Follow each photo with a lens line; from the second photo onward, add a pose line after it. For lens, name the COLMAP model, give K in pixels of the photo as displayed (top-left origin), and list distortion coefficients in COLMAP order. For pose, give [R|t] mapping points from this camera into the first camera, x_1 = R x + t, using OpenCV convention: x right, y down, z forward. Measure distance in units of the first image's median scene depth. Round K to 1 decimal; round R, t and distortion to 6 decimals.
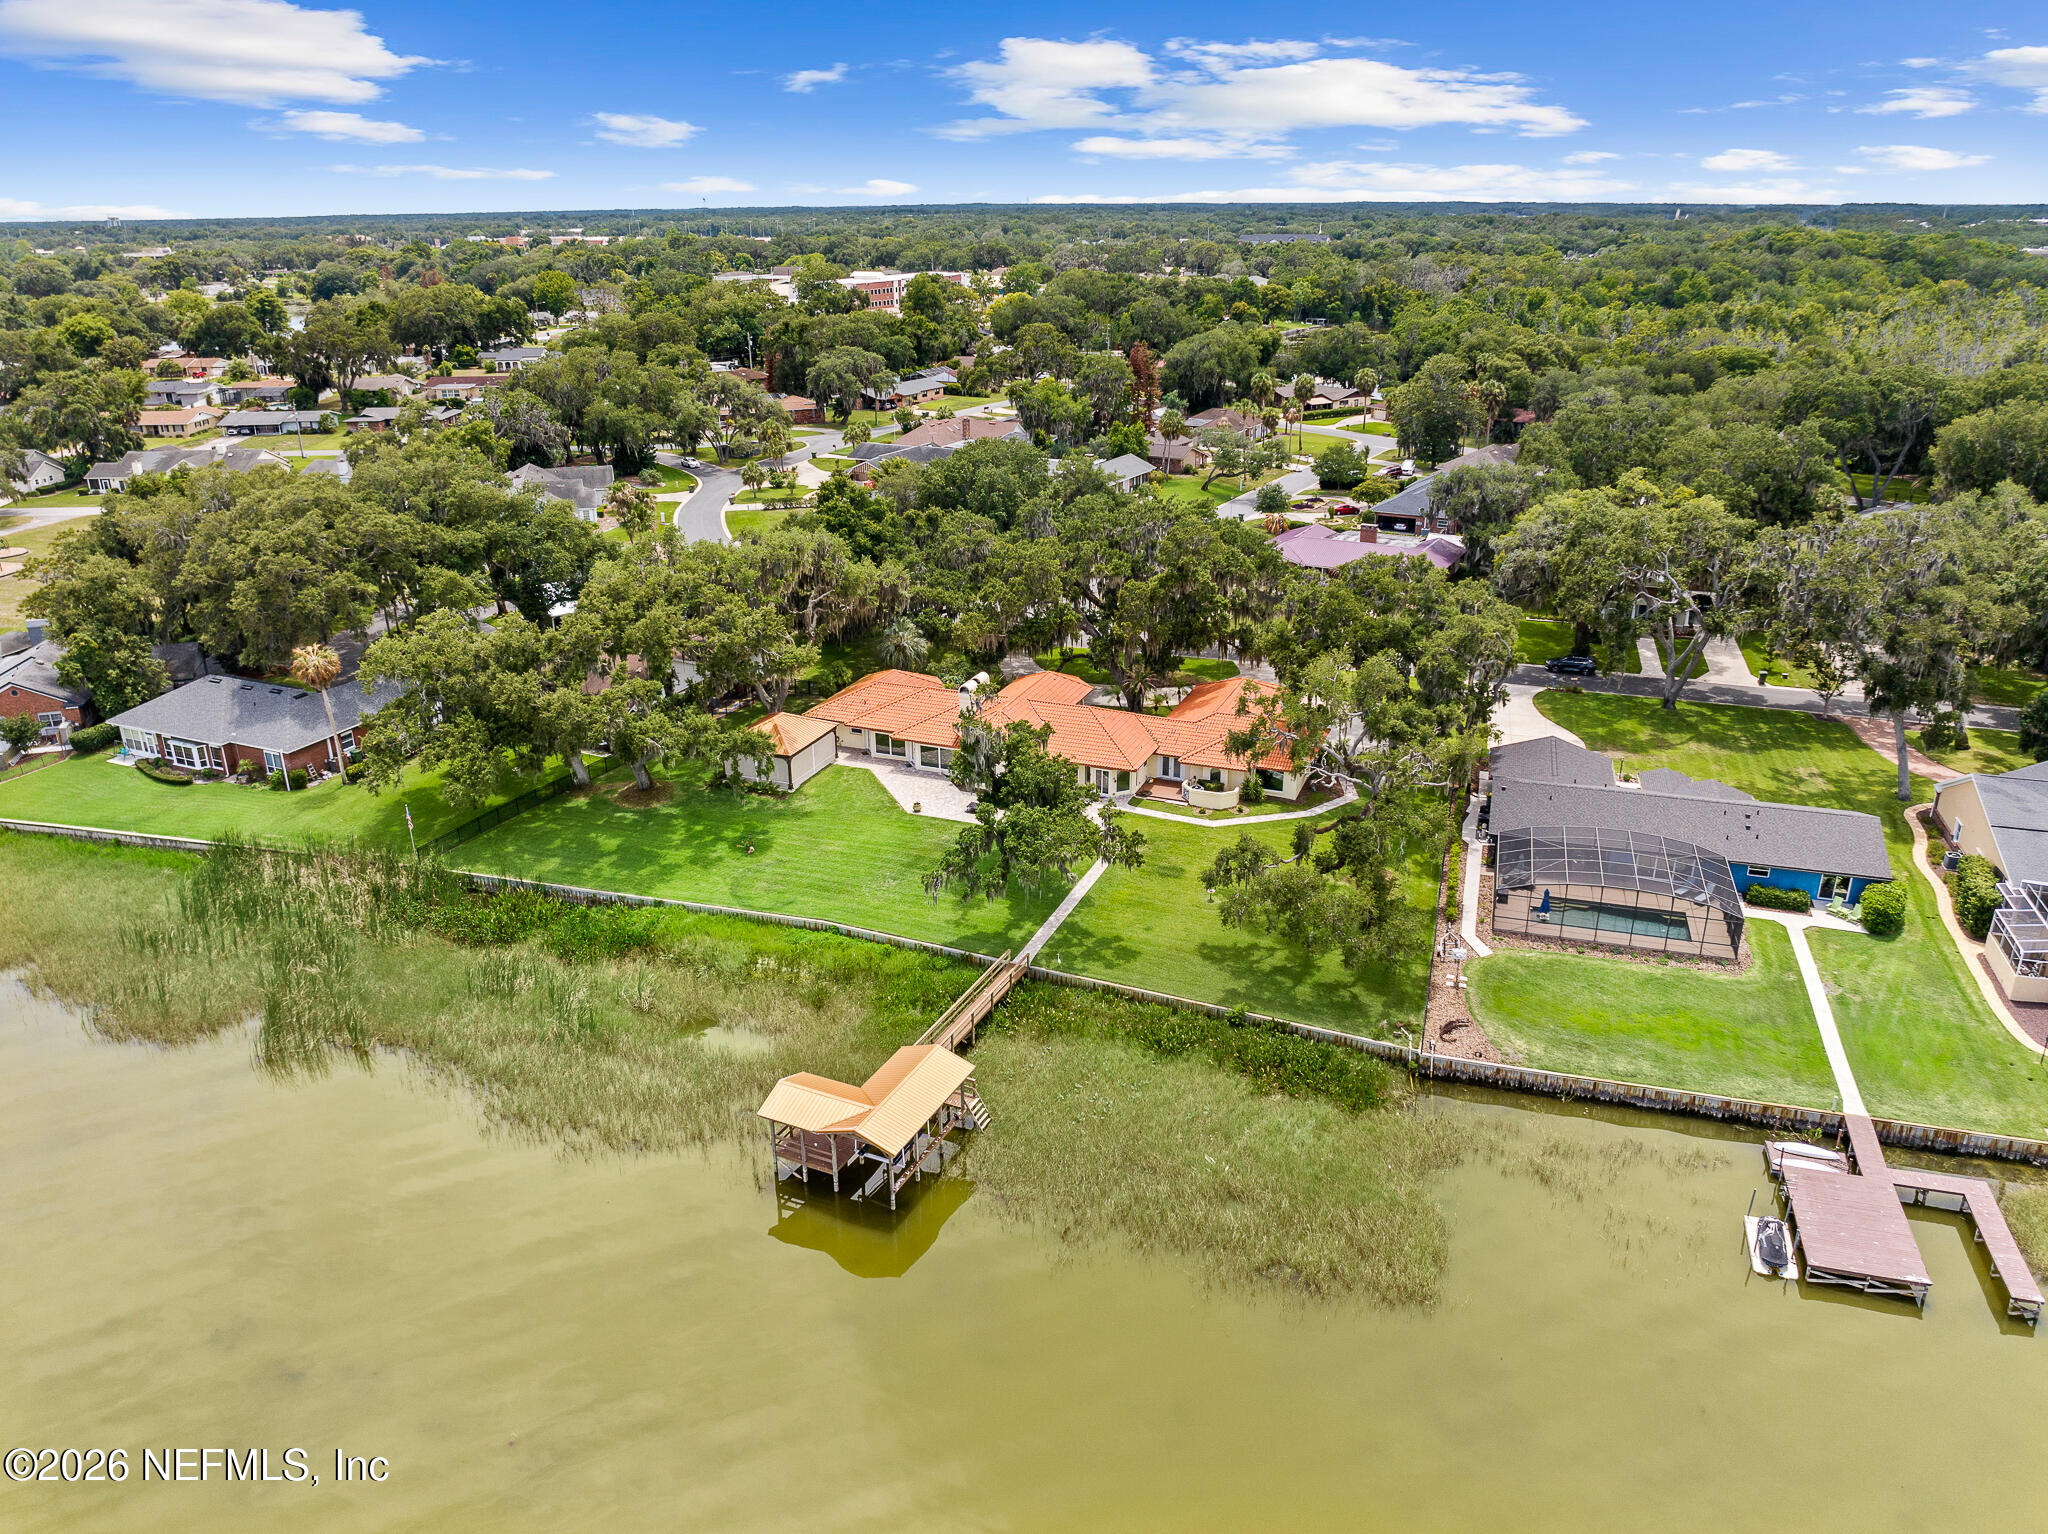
lens RADIAL K [[1457.9, 0, 1020.1], [0, 1457.9, 759.6], [0, 0, 1]] dist [-0.049934, 0.019884]
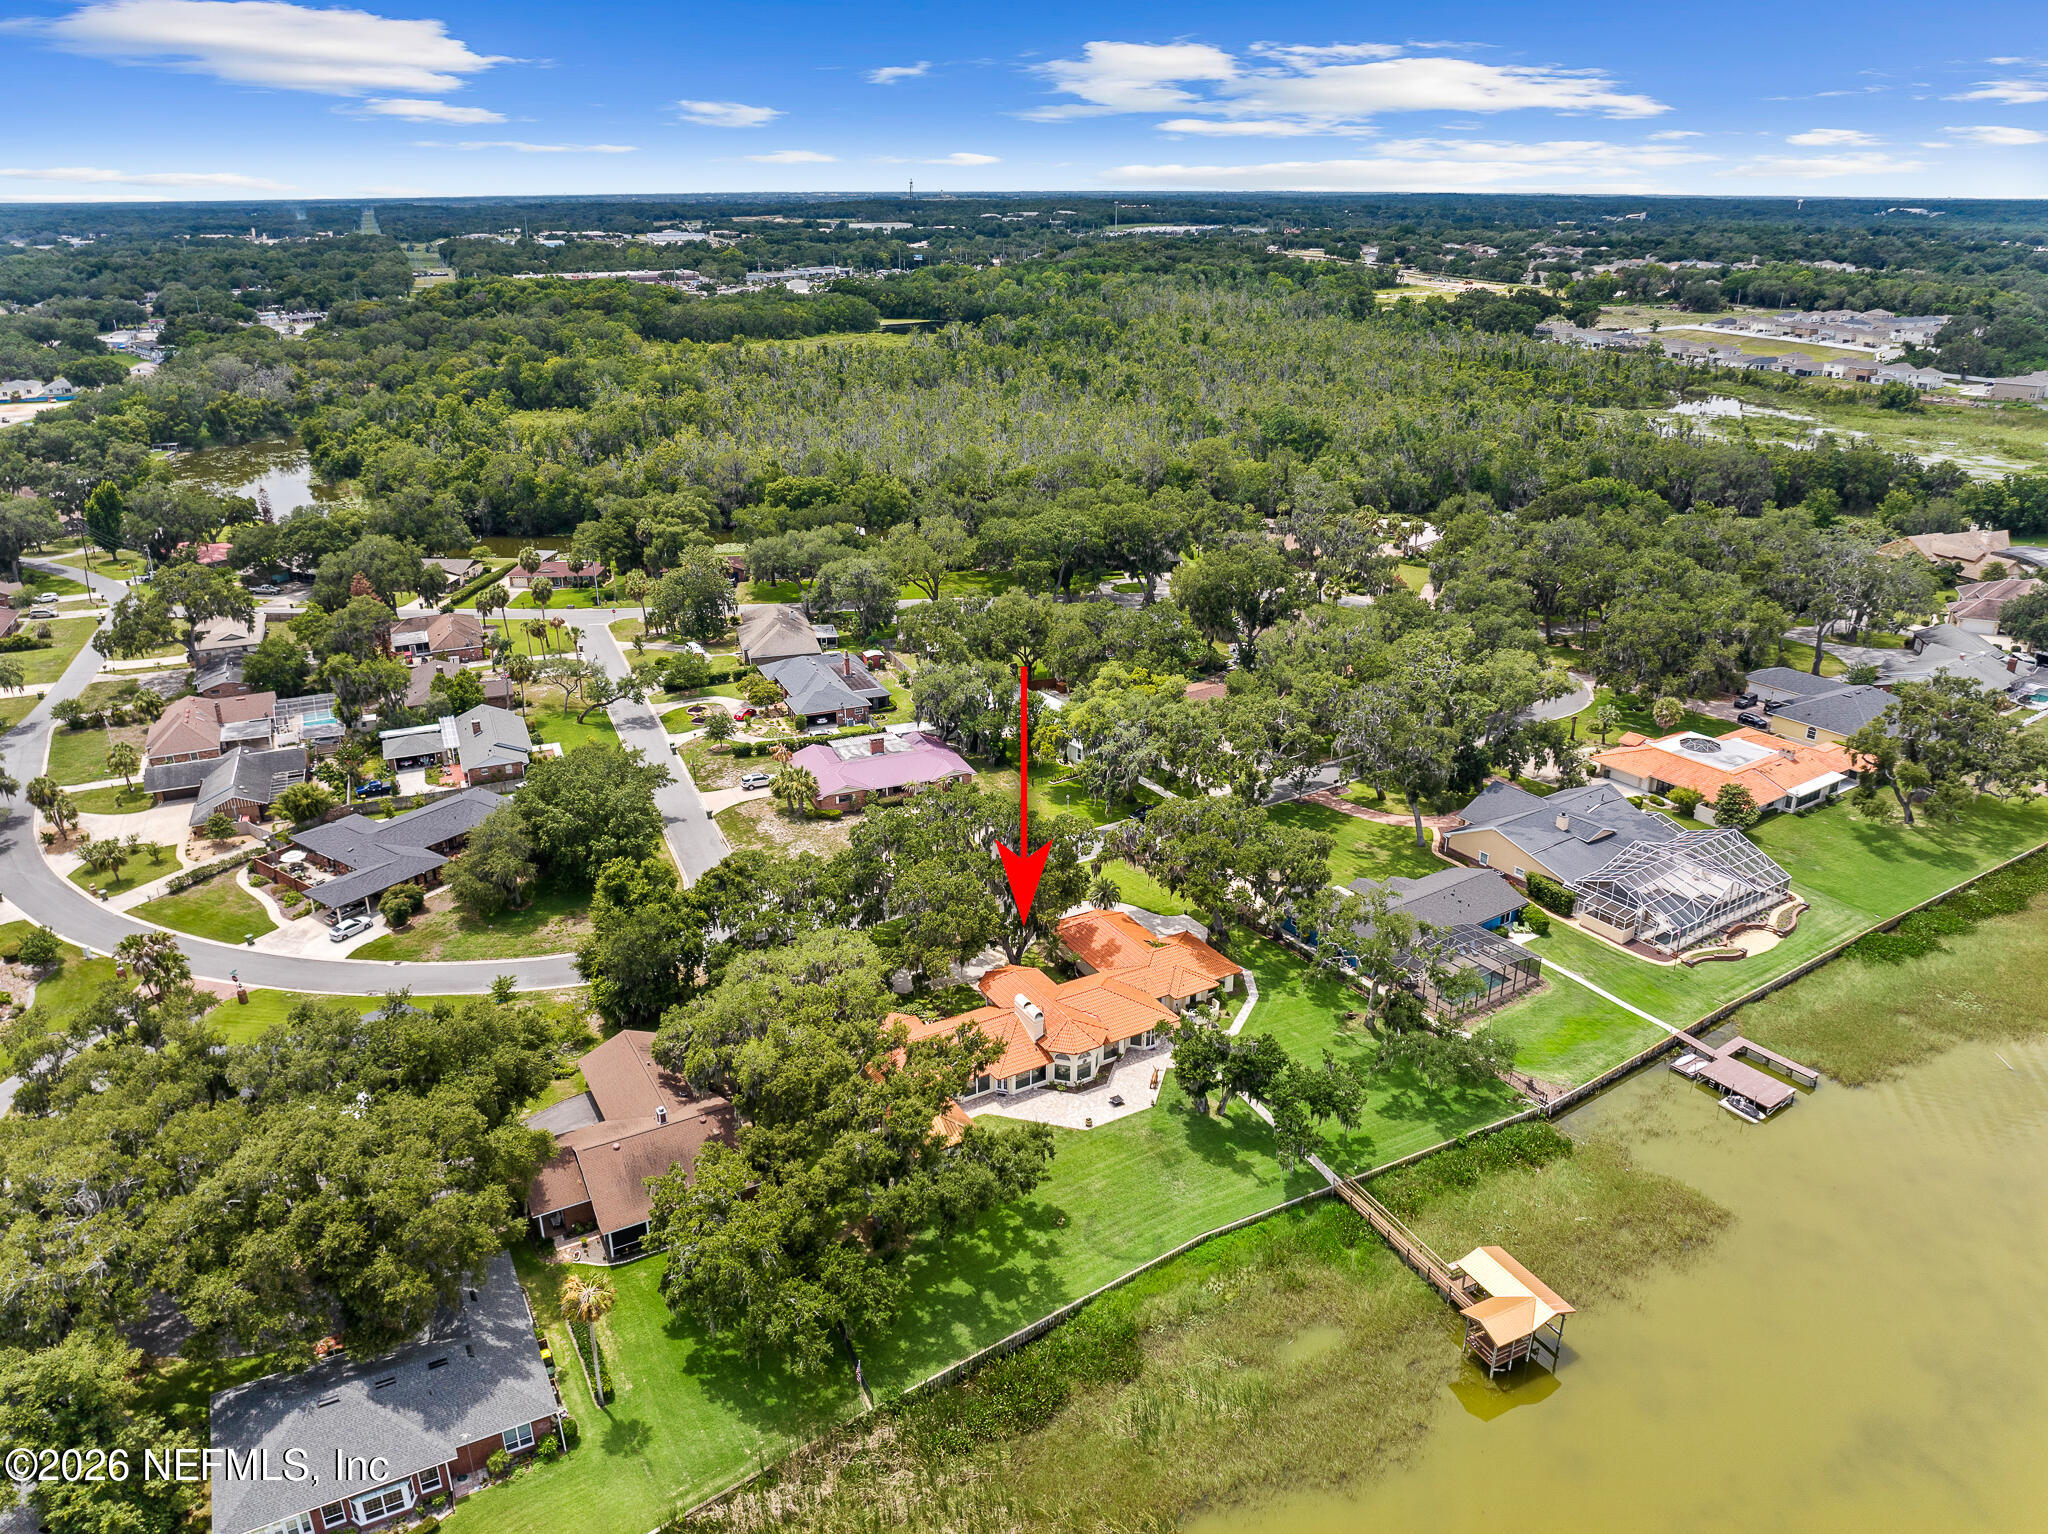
lens RADIAL K [[1457.9, 0, 1033.0], [0, 1457.9, 756.7], [0, 0, 1]] dist [-0.049934, 0.019884]
pose [[0.608412, -0.281467, 0.742031, -0.999736], [0.280157, 0.950972, 0.131014, -0.469847], [-0.742527, 0.128175, 0.657438, 0.221899]]
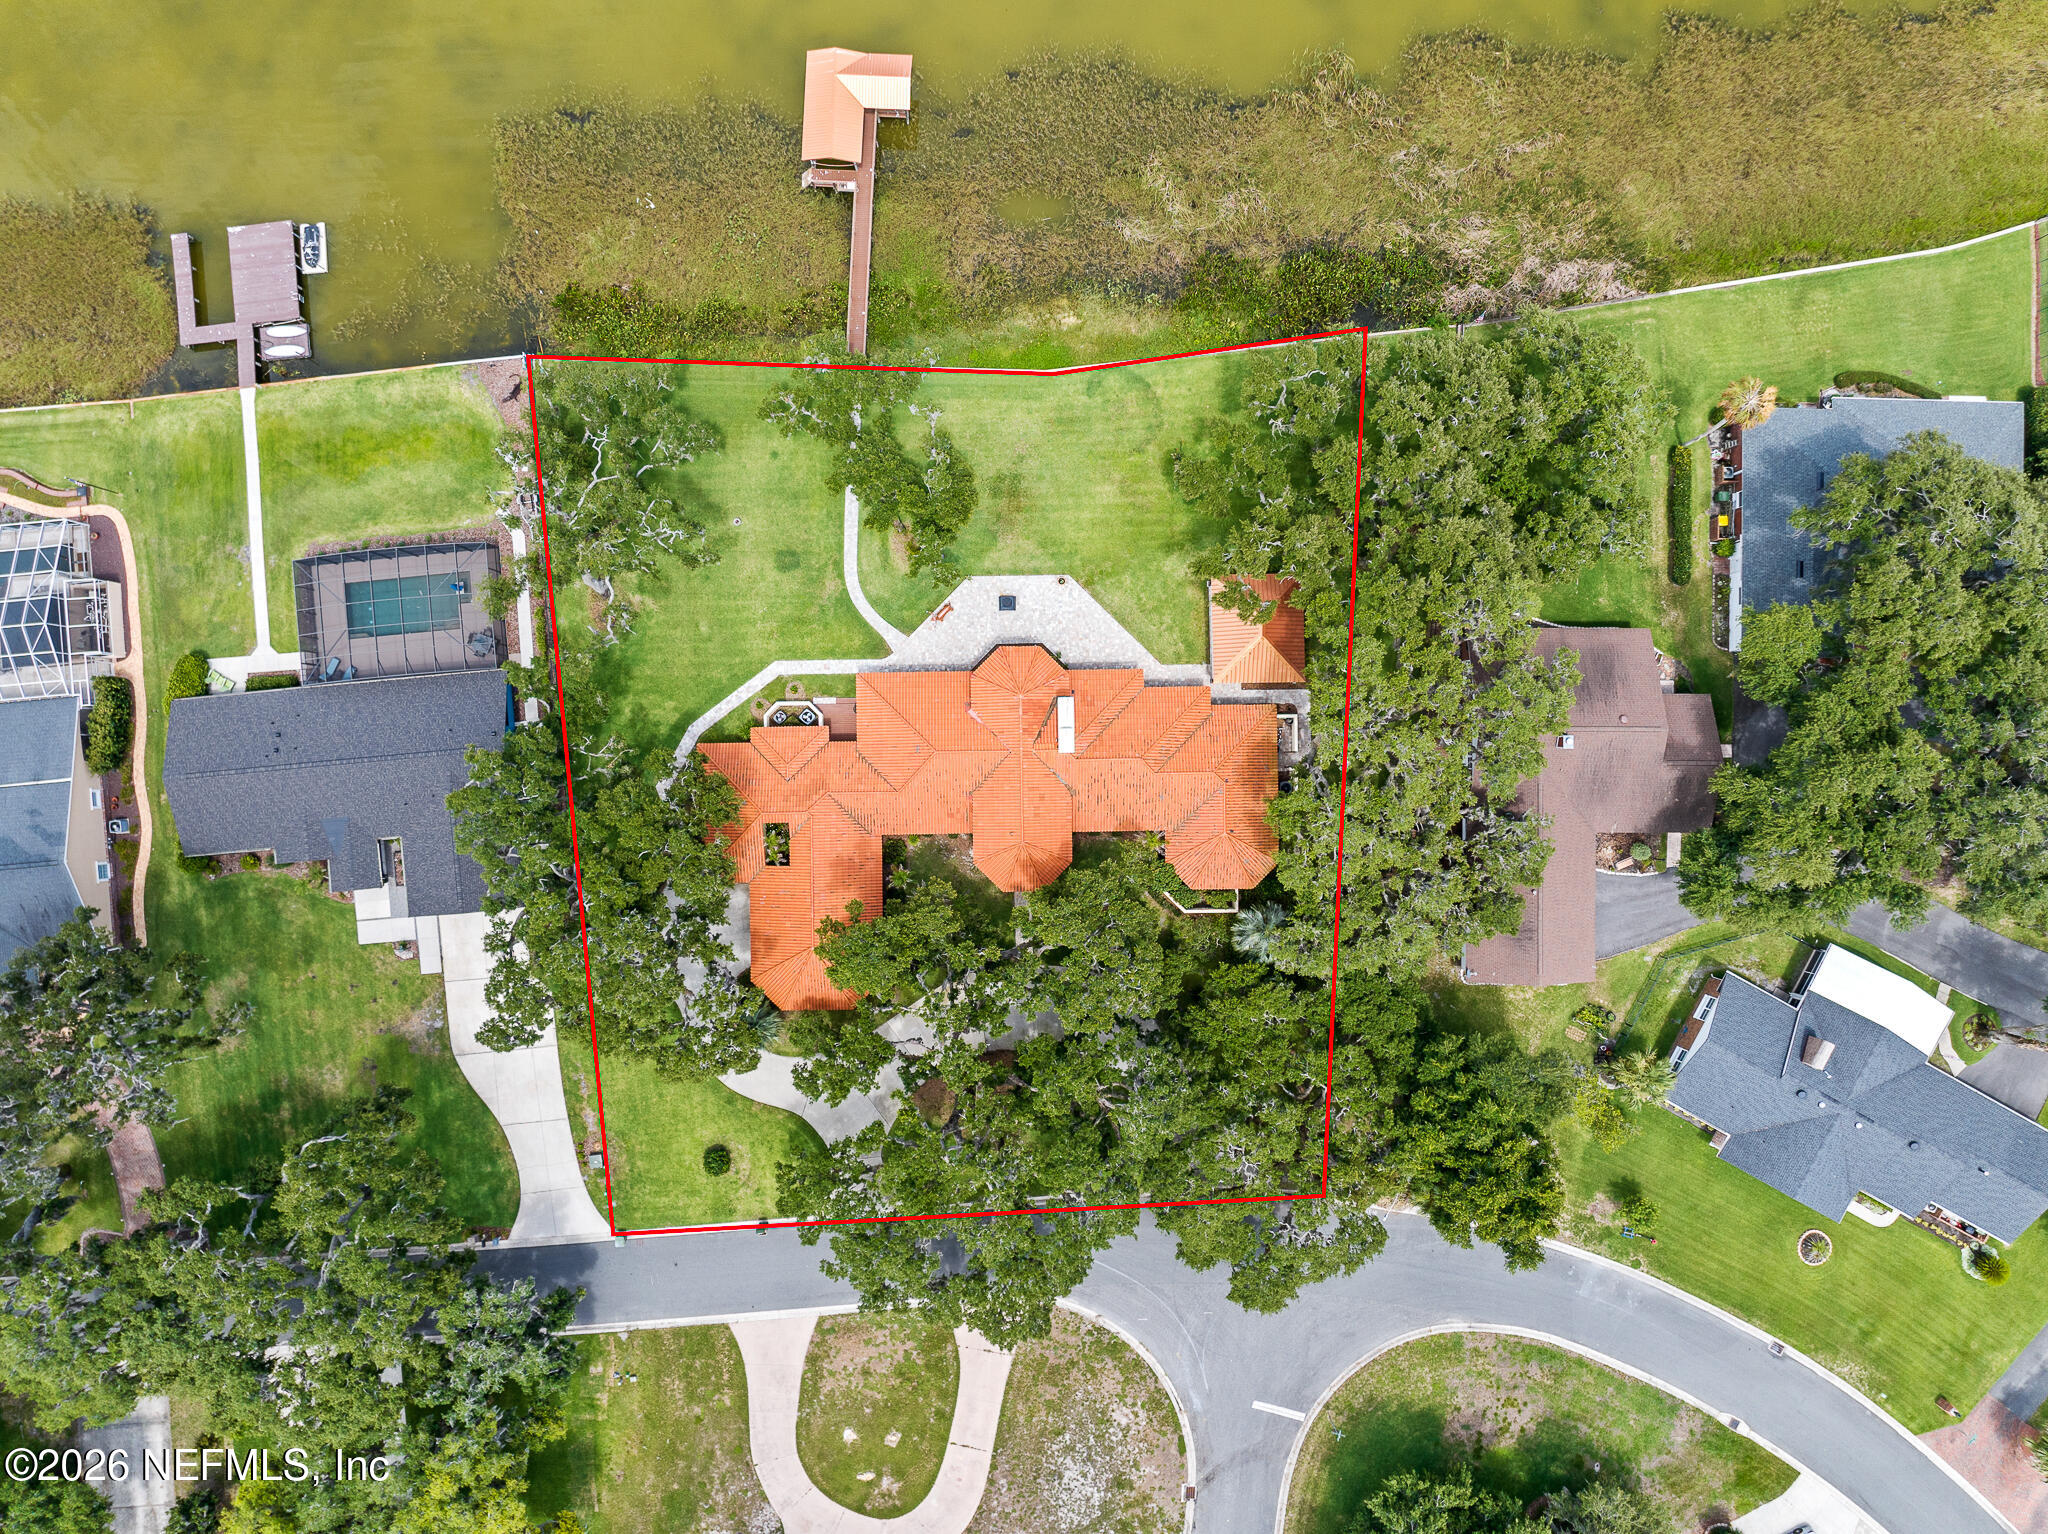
lens RADIAL K [[1457.9, 0, 1021.3], [0, 1457.9, 762.8], [0, 0, 1]] dist [-0.049934, 0.019884]
pose [[-0.920221, 0.391376, 0.004276, -0.002353], [-0.135203, -0.328110, 0.934914, -1.017833], [0.367306, 0.859749, 0.354849, 0.820214]]
